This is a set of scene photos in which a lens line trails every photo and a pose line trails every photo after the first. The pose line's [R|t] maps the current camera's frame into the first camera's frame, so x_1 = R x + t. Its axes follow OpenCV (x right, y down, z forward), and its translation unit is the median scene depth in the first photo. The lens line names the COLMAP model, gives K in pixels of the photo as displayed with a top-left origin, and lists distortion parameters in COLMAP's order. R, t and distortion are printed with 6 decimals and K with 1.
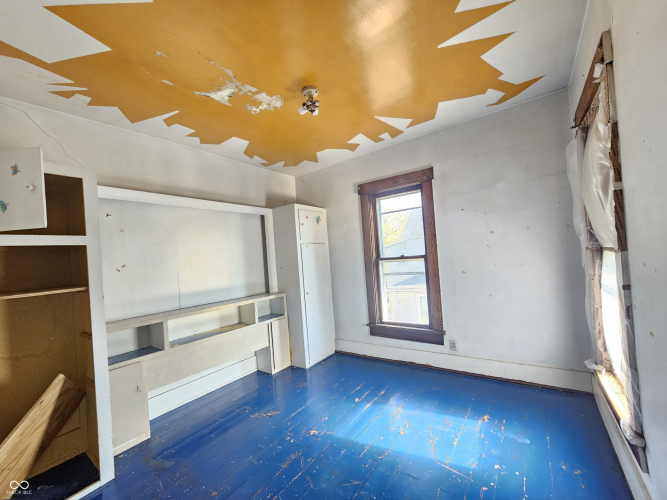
lens RADIAL K [[273.2, 0, 332.9], [0, 273.2, 254.1], [0, 0, 1]] dist [-0.000680, -0.000008]
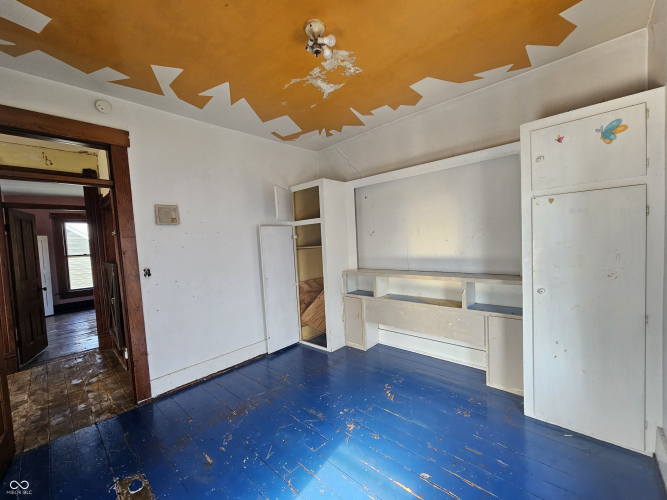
lens RADIAL K [[273.2, 0, 332.9], [0, 273.2, 254.1], [0, 0, 1]] dist [-0.000680, -0.000008]
pose [[-0.112417, 0.132721, -0.984758, 0.641618], [0.076247, 0.989270, 0.124625, -0.034626], [0.990731, -0.061075, -0.121330, 0.914458]]
